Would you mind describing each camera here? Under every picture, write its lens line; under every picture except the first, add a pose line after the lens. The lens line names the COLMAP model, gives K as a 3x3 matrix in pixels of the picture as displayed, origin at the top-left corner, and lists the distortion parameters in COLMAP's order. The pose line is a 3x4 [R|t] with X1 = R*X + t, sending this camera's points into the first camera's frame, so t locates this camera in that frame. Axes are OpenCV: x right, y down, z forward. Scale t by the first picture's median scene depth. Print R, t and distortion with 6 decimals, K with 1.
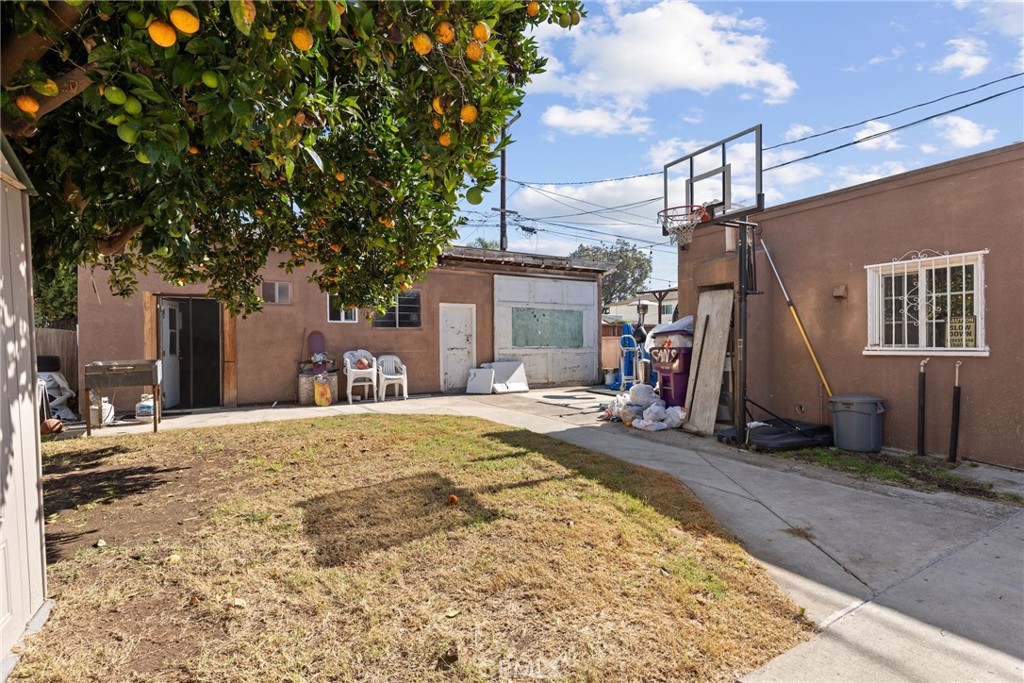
lens RADIAL K [[492.4, 0, 512.0], [0, 492.4, 341.5], [0, 0, 1]] dist [0.015137, 0.000036]
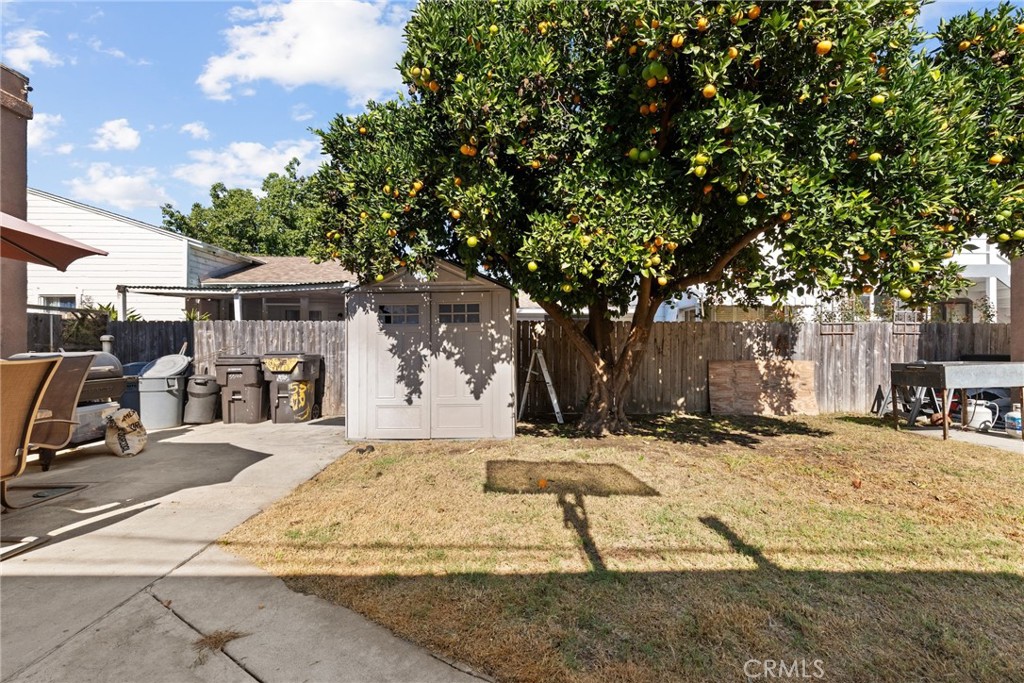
lens RADIAL K [[461.5, 0, 512.0], [0, 461.5, 341.5], [0, 0, 1]] dist [0.003025, 0.000518]
pose [[-0.515018, -0.000992, -0.857179, 0.288898], [0.003138, 0.999990, -0.003042, 0.001858], [0.857174, -0.004256, -0.515010, 0.526890]]
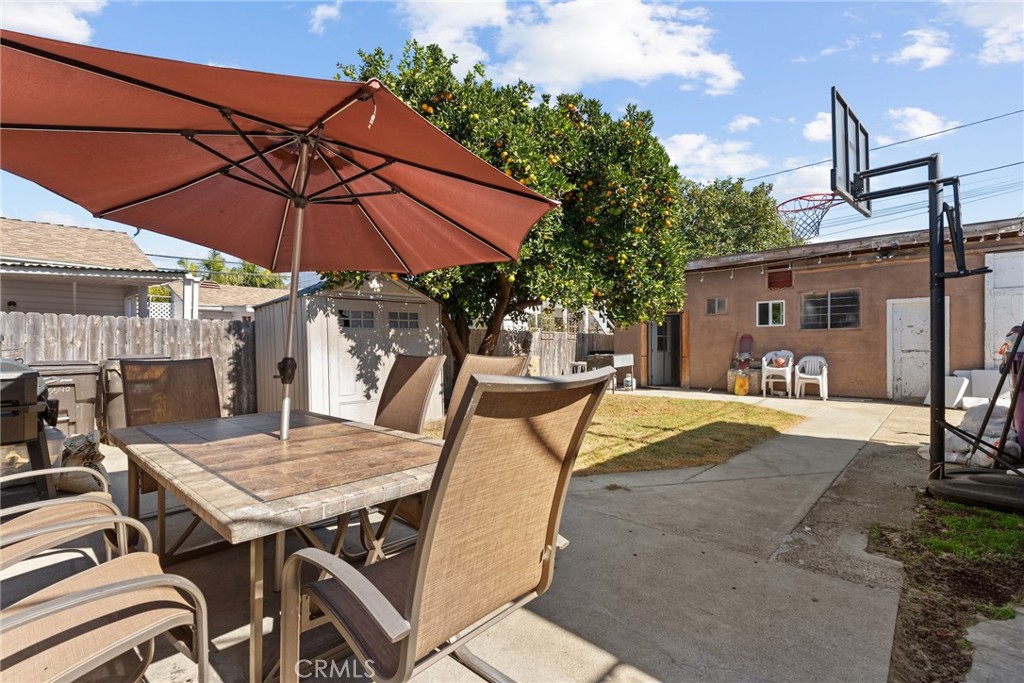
lens RADIAL K [[461.5, 0, 512.0], [0, 461.5, 341.5], [0, 0, 1]] dist [0.003025, 0.000518]
pose [[0.275921, -0.004903, -0.961168, 0.547058], [0.002155, 0.999988, -0.004482, 0.000301], [0.961178, -0.000834, 0.275928, 0.128484]]
